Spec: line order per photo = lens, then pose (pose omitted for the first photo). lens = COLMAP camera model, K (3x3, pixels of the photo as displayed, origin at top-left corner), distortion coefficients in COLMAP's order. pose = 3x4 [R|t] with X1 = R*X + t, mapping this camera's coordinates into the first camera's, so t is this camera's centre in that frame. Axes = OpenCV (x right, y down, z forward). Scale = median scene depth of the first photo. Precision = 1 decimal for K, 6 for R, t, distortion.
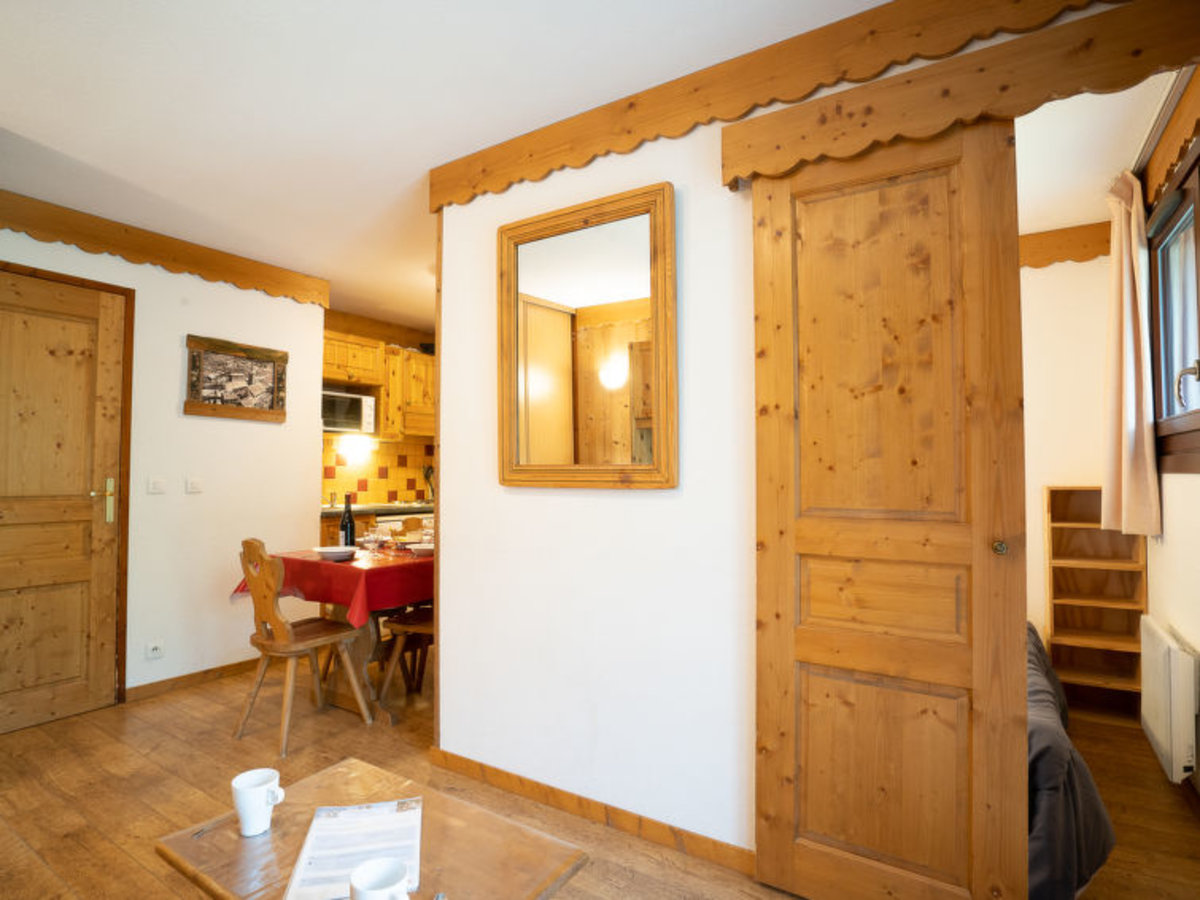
lens RADIAL K [[627.1, 0, 600.2], [0, 627.1, 447.5], [0, 0, 1]] dist [-0.032182, 0.001132]
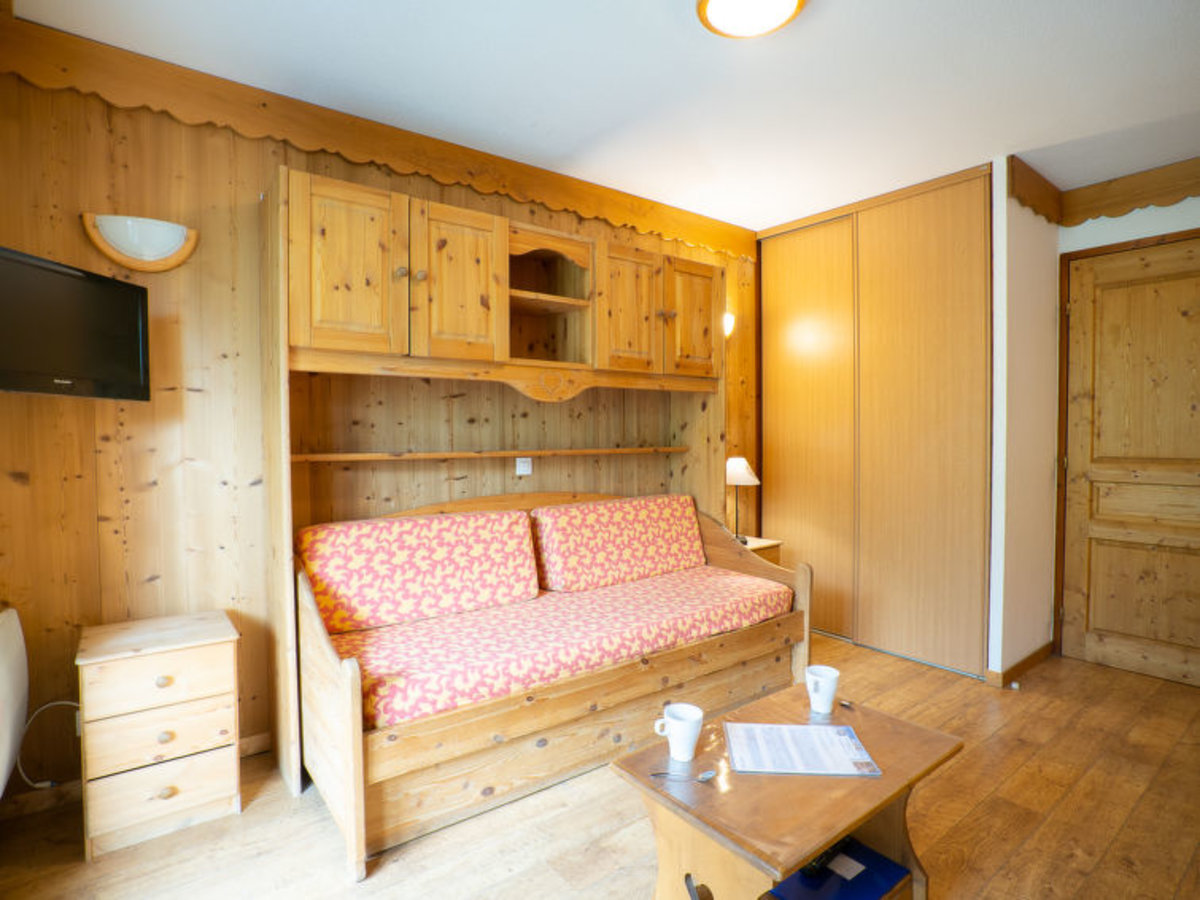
lens RADIAL K [[627.1, 0, 603.5], [0, 627.1, 450.7], [0, 0, 1]] dist [-0.032182, 0.001132]
pose [[-0.349708, 0.023684, -0.936559, 0.368941], [0.030182, 0.999446, 0.014004, 0.024595], [0.936372, -0.023370, -0.350229, 0.478714]]
